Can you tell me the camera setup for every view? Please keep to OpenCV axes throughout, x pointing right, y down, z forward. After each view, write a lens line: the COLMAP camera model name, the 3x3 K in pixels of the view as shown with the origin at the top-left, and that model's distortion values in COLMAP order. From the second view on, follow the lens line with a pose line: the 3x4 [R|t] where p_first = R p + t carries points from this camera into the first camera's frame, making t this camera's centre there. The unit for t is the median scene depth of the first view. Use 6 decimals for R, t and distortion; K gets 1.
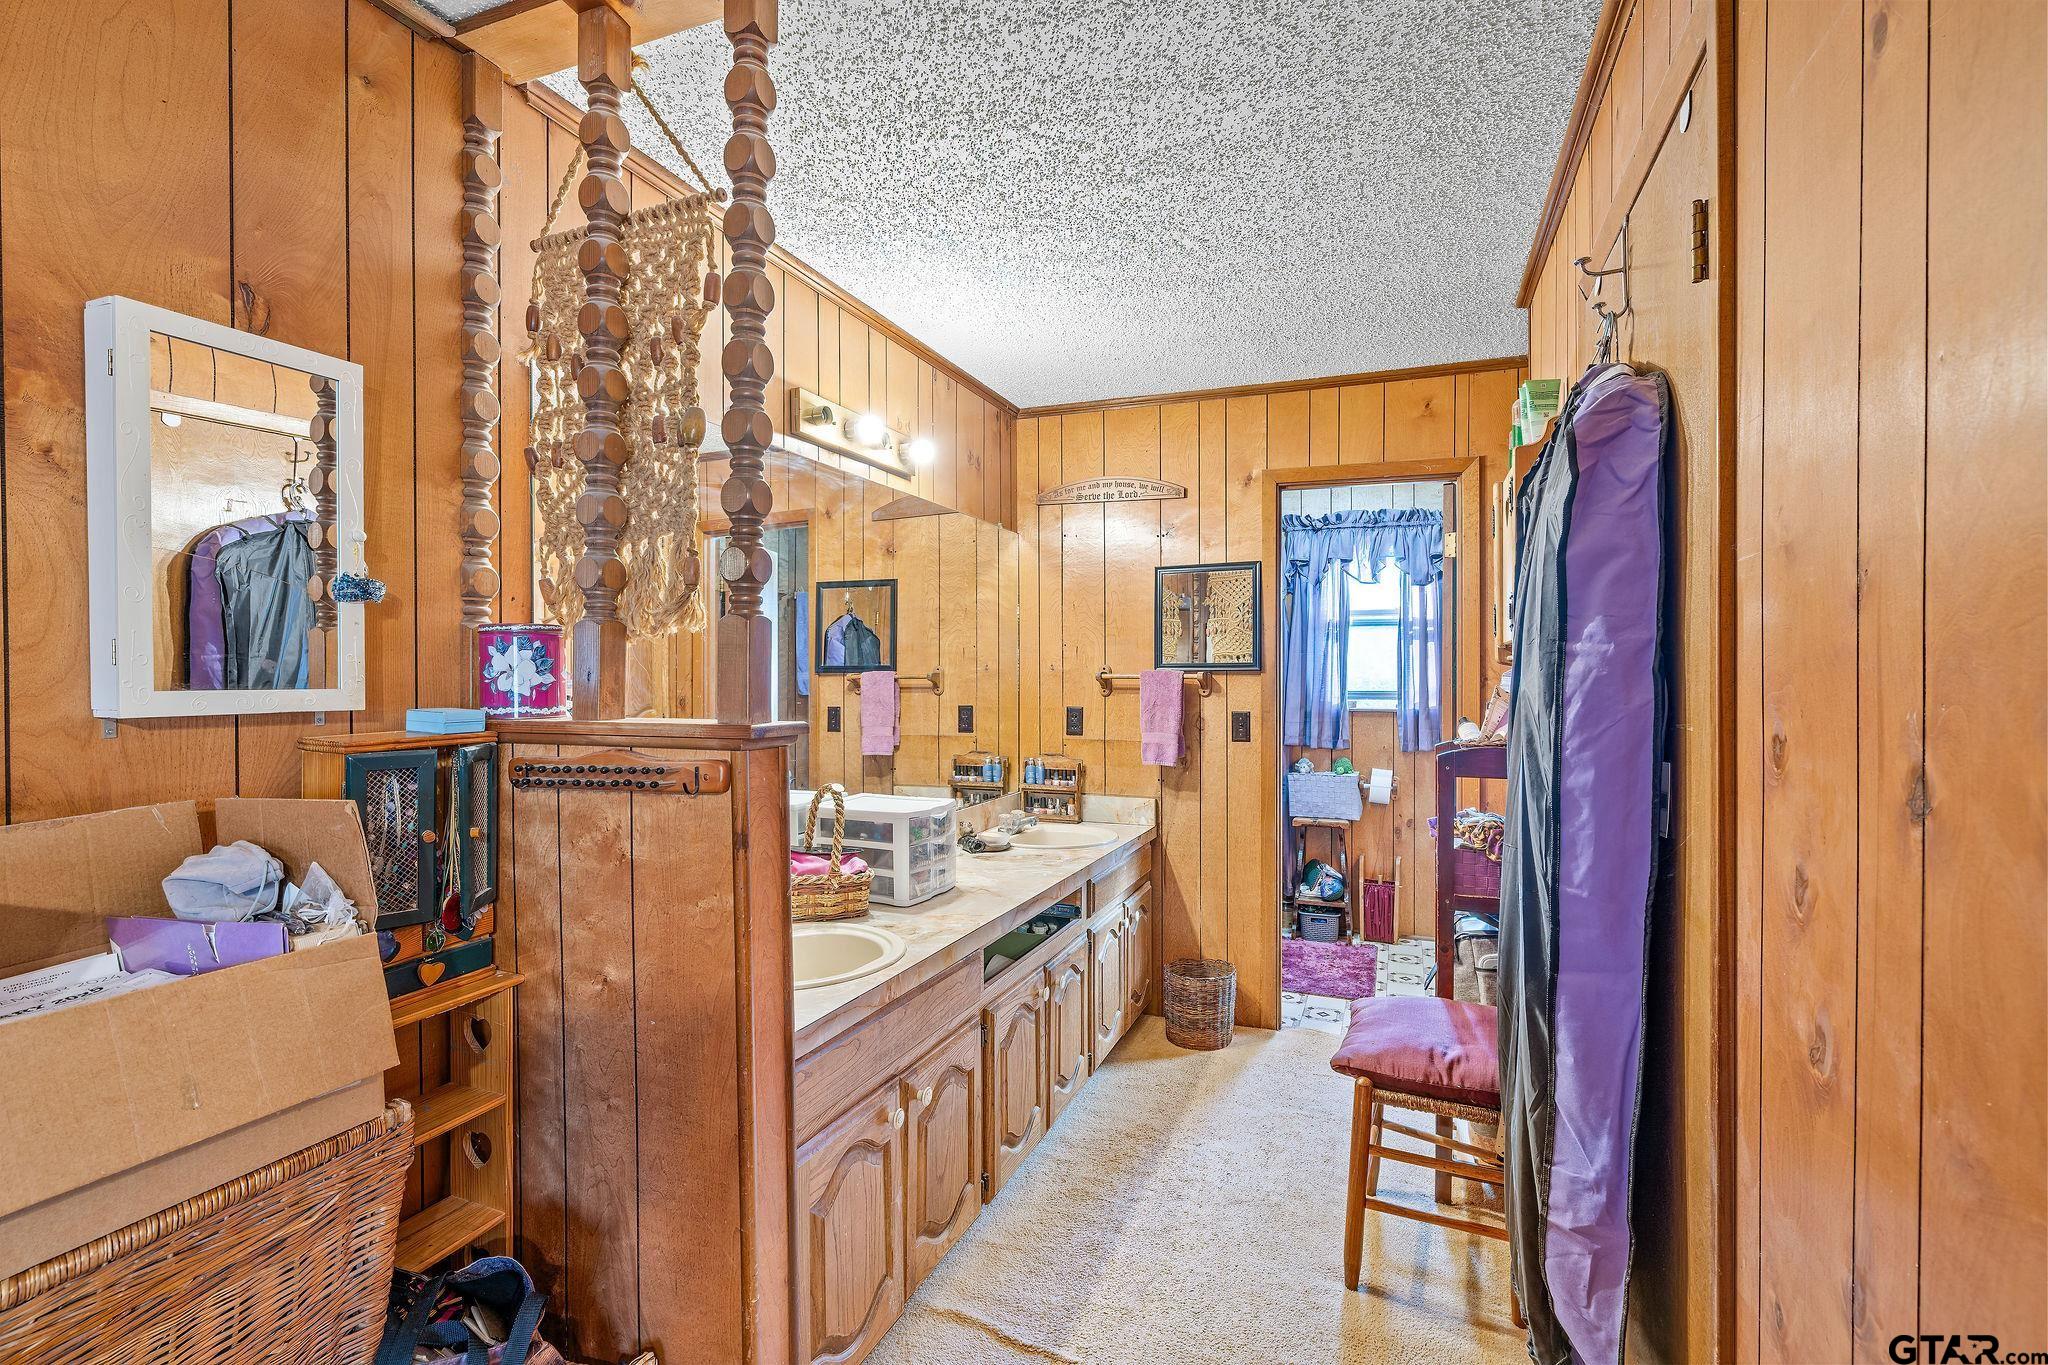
lens RADIAL K [[902.3, 0, 1024.0], [0, 902.3, 682.5], [0, 0, 1]] dist [-0.021506, 0.000054]
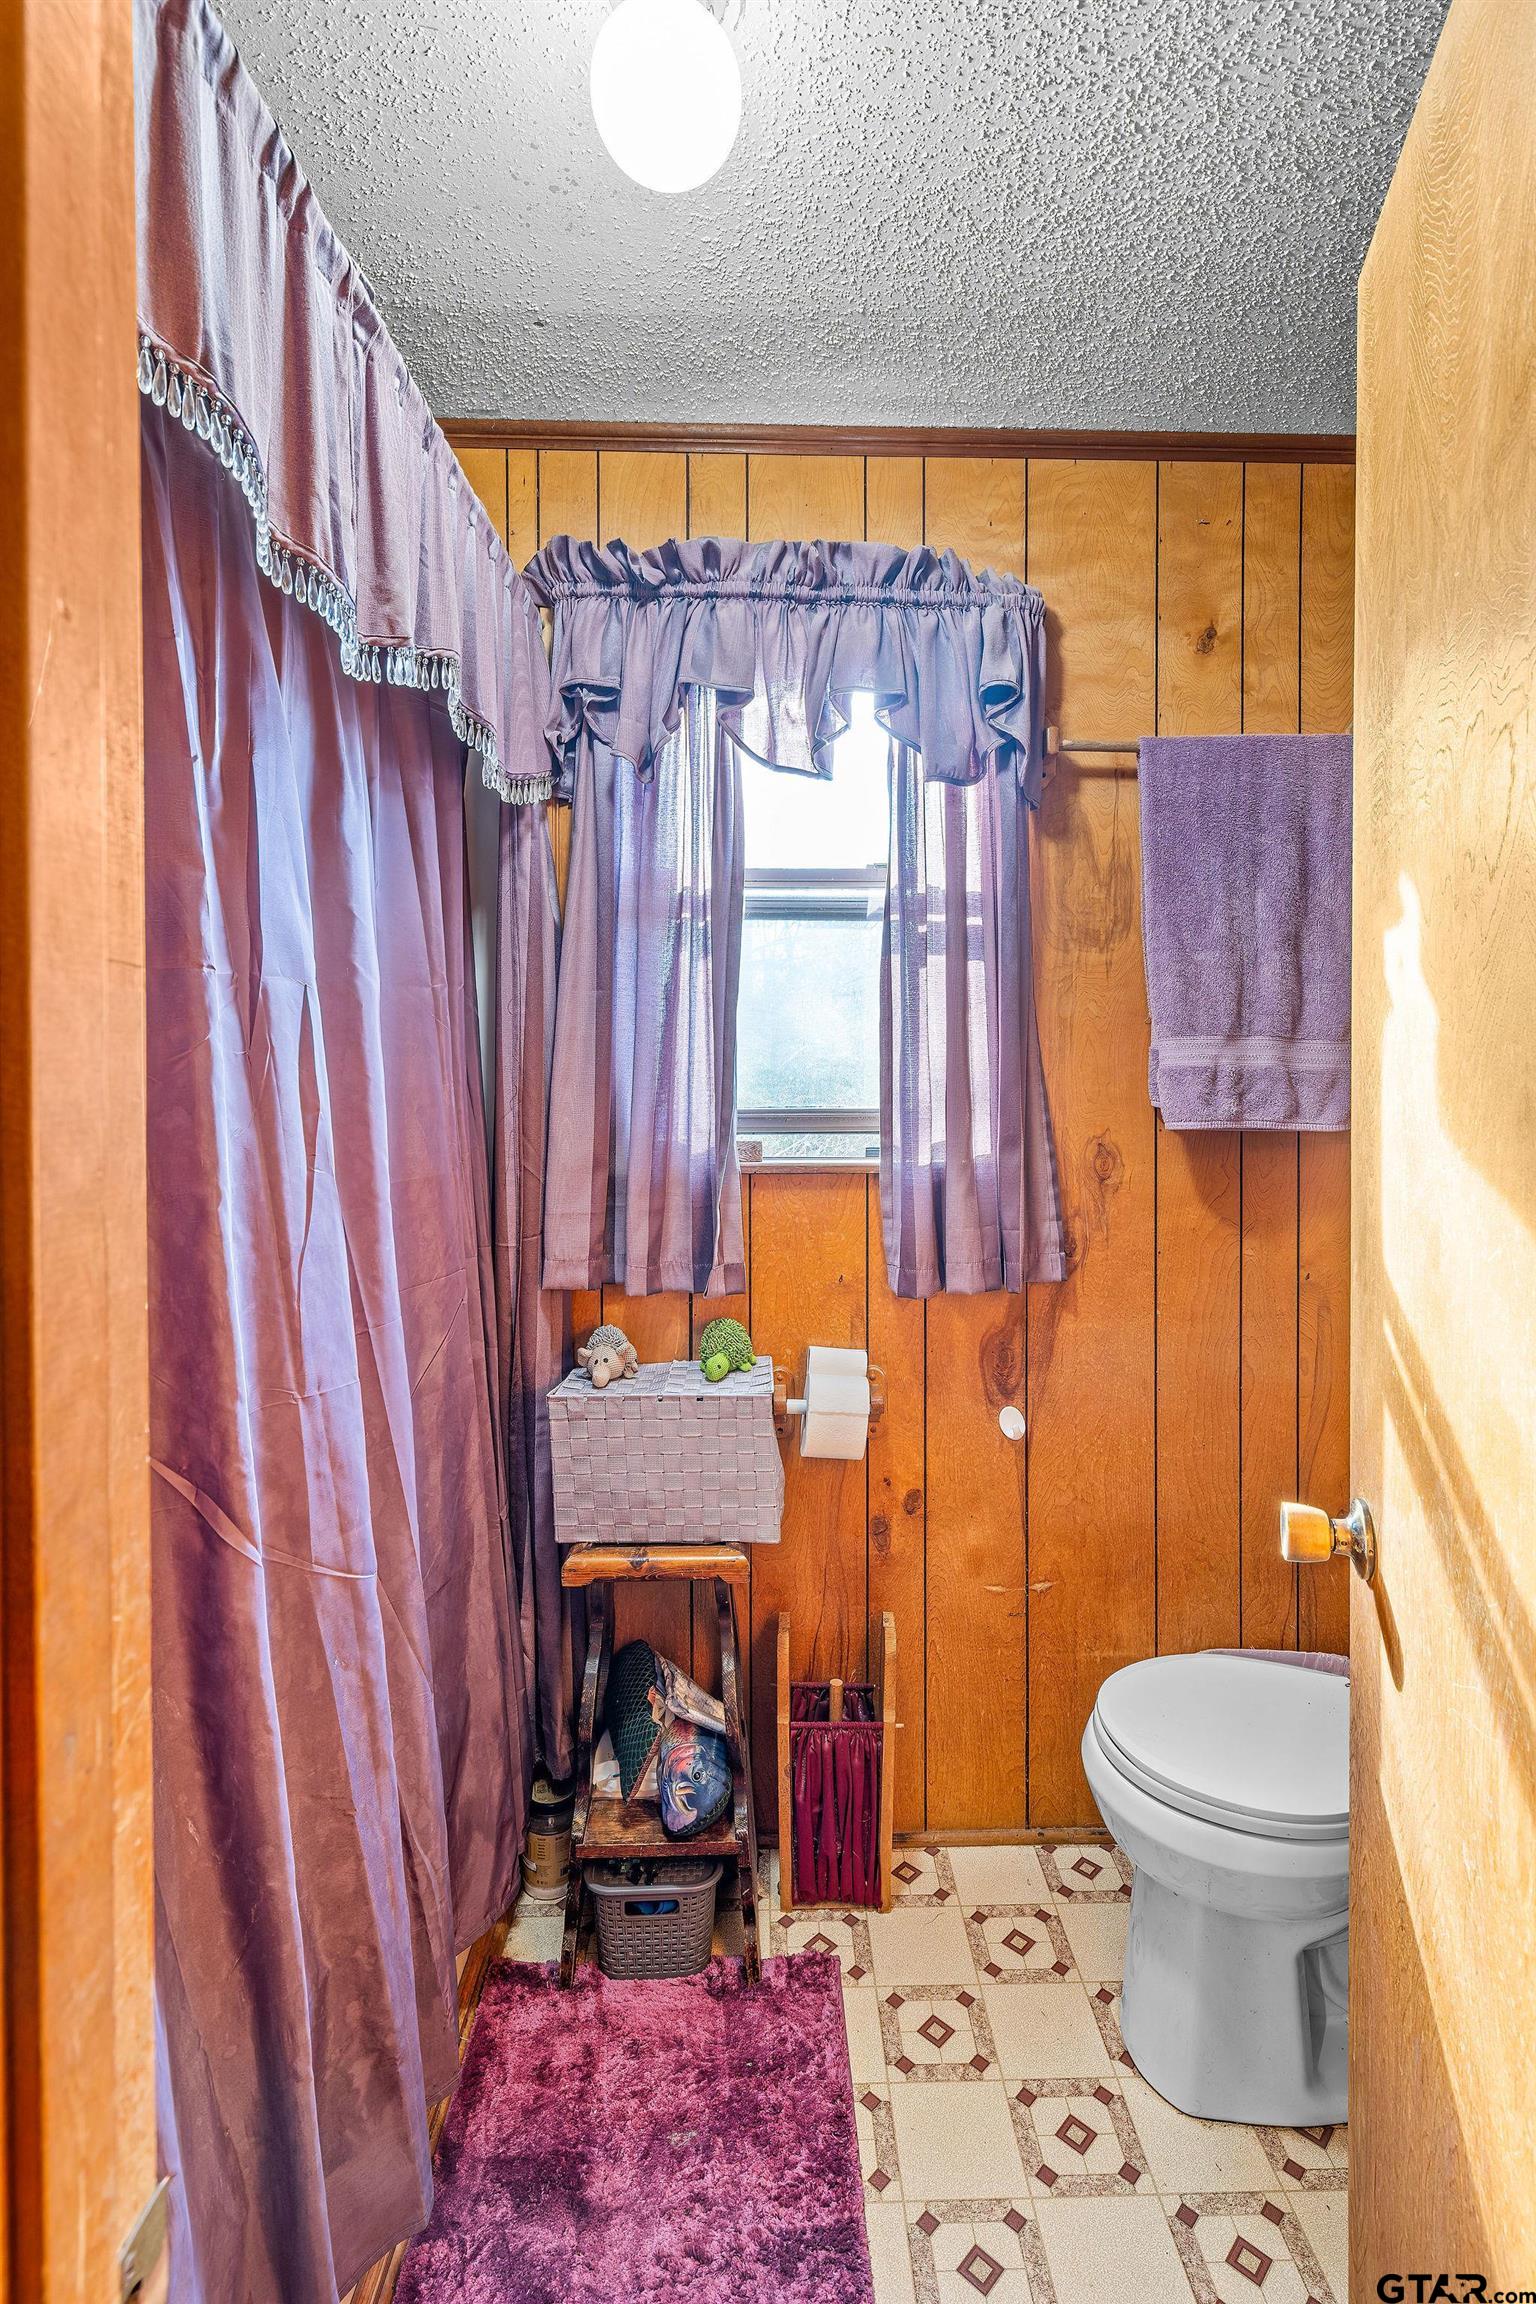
lens RADIAL K [[1053.4, 0, 768.0], [0, 1053.4, 1152.0], [0, 0, 1]] dist [0.002261, 0.000376]
pose [[0.920581, -0.015027, 0.390262, 0.225697], [-0.000315, 0.999231, 0.039218, 0.009484], [-0.390551, -0.036226, 0.919868, 0.658463]]
